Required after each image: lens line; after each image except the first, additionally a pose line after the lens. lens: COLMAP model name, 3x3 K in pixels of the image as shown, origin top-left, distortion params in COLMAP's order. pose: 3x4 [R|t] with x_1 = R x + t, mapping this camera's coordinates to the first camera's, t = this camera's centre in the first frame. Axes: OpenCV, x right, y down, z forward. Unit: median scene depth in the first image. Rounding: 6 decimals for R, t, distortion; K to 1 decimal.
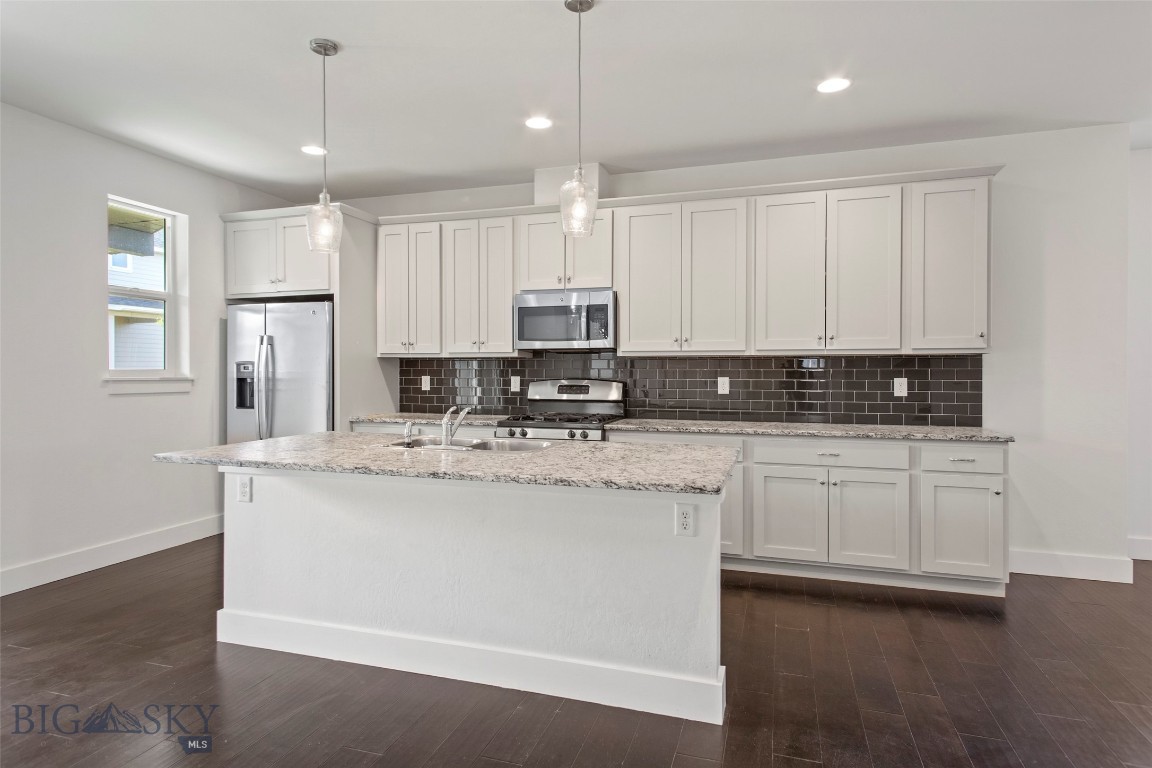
lens RADIAL K [[628.7, 0, 575.4], [0, 628.7, 375.7], [0, 0, 1]] dist [-0.001925, -0.000969]
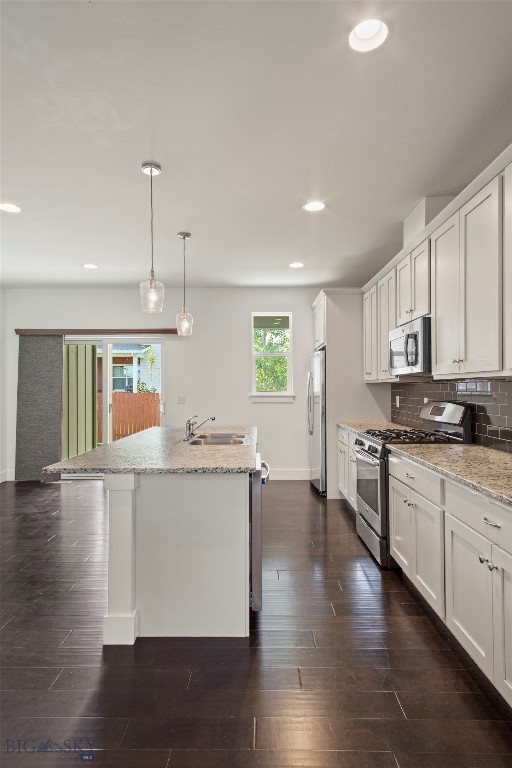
lens RADIAL K [[436.5, 0, 247.6], [0, 436.5, 382.9], [0, 0, 1]] dist [0.016736, 0.000118]
pose [[0.296418, -0.012642, -0.954974, 0.644893], [-0.012036, 0.999784, -0.016971, -0.010596], [0.954982, 0.016525, 0.296202, 0.491351]]
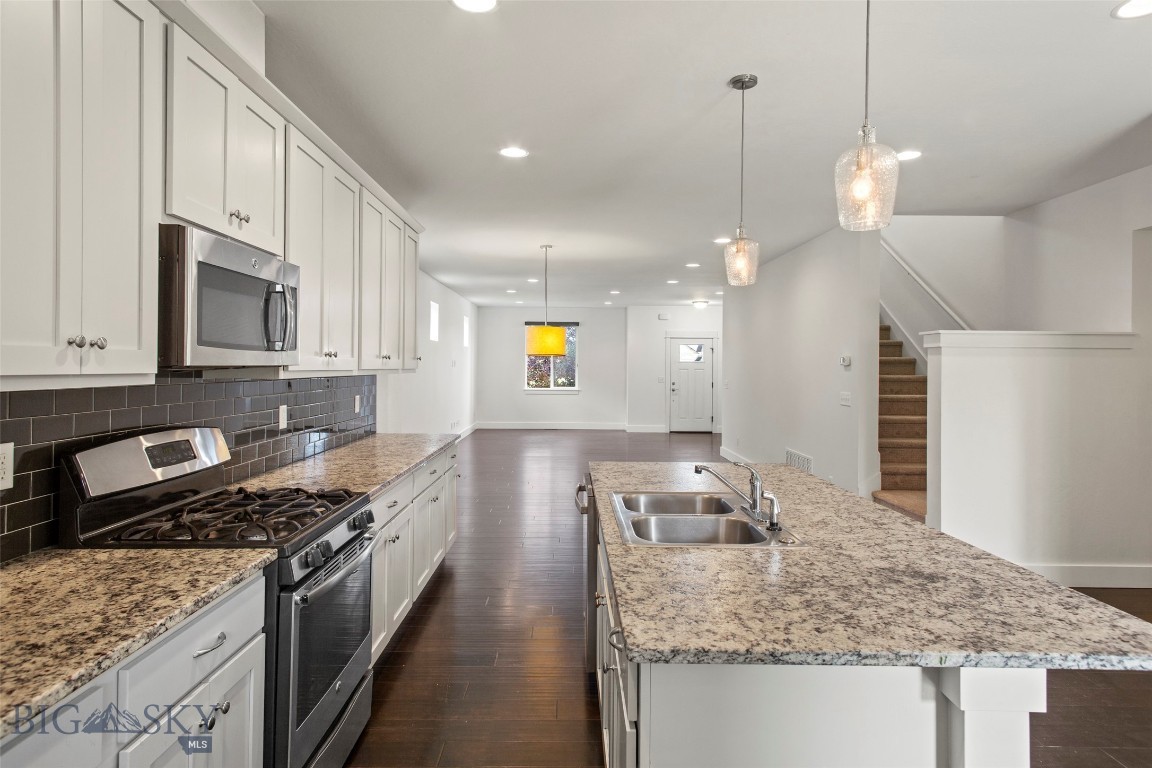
lens RADIAL K [[648.6, 0, 580.7], [0, 648.6, 368.0], [0, 0, 1]] dist [0.001920, -0.000827]
pose [[-0.336825, -0.005097, 0.941554, -0.565336], [0.003607, 0.999971, 0.006703, -0.043607], [-0.941560, 0.005654, -0.336797, 0.924915]]
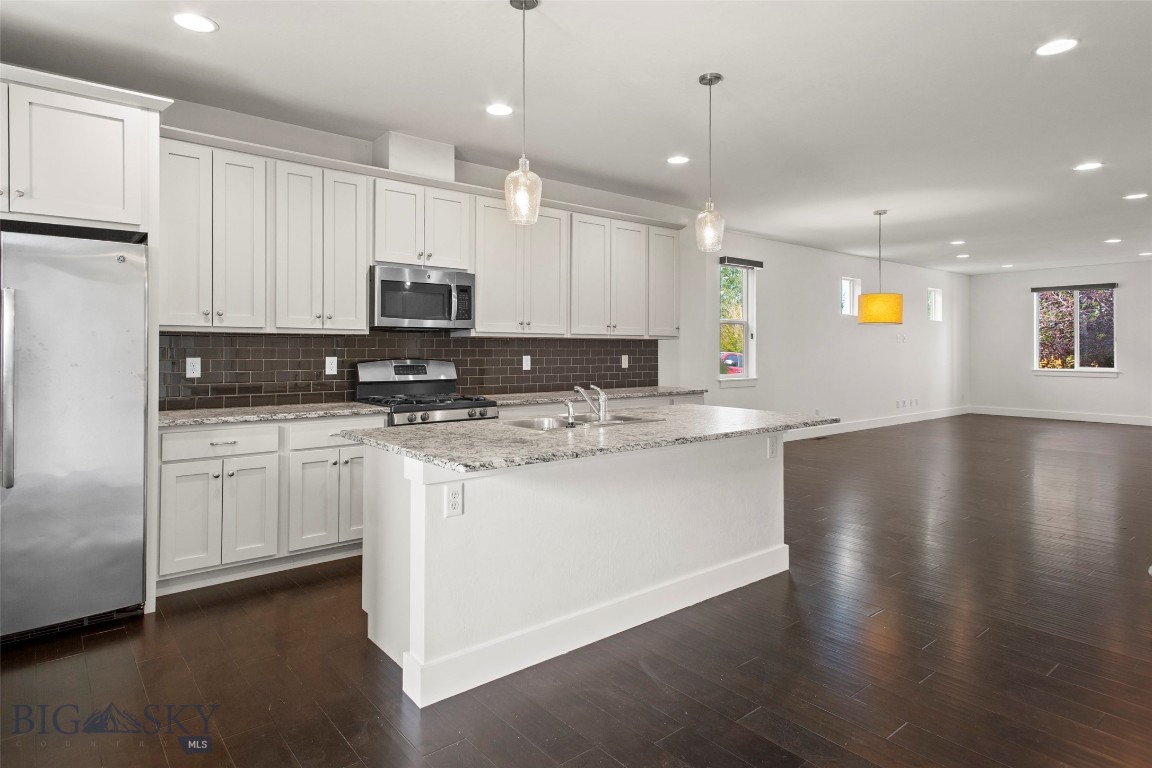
lens RADIAL K [[666.4, 0, 592.7], [0, 666.4, 343.4], [0, 0, 1]] dist [0.000747, 0.000286]
pose [[0.515808, 0.007900, 0.856668, -0.761679], [0.007387, 0.999879, -0.013668, -0.002623], [-0.856673, 0.013378, 0.515687, 0.254234]]
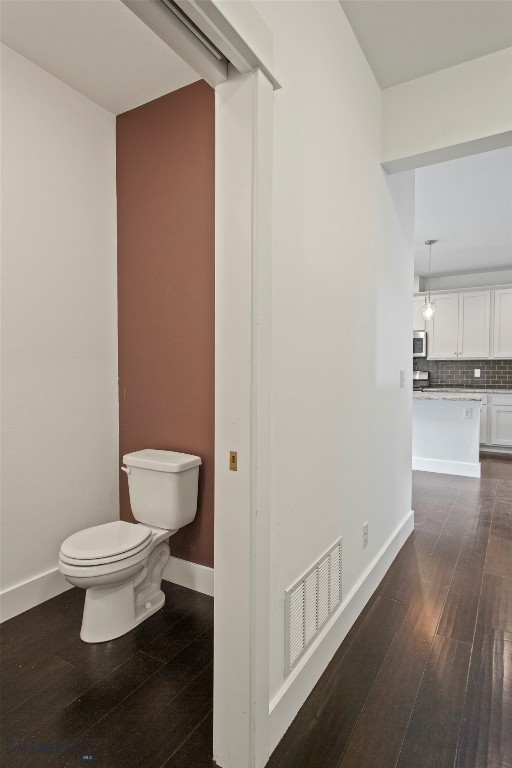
lens RADIAL K [[436.5, 0, 247.6], [0, 436.5, 382.9], [0, 0, 1]] dist [0.016736, 0.000118]
pose [[0.973756, 0.007114, -0.227482, -0.205875], [-0.001918, 0.999732, 0.023057, 0.016333], [0.227585, -0.022015, 0.973509, -0.709818]]
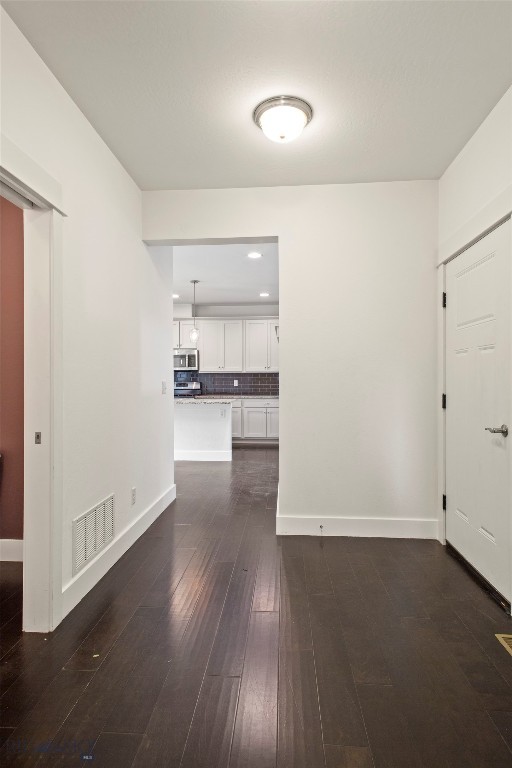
lens RADIAL K [[436.5, 0, 247.6], [0, 436.5, 382.9], [0, 0, 1]] dist [0.016736, 0.000118]
pose [[0.973515, -0.004311, 0.228583, -0.166747], [0.004667, 0.999989, -0.001015, 0.016703], [-0.228576, 0.002054, 0.973524, -0.951837]]
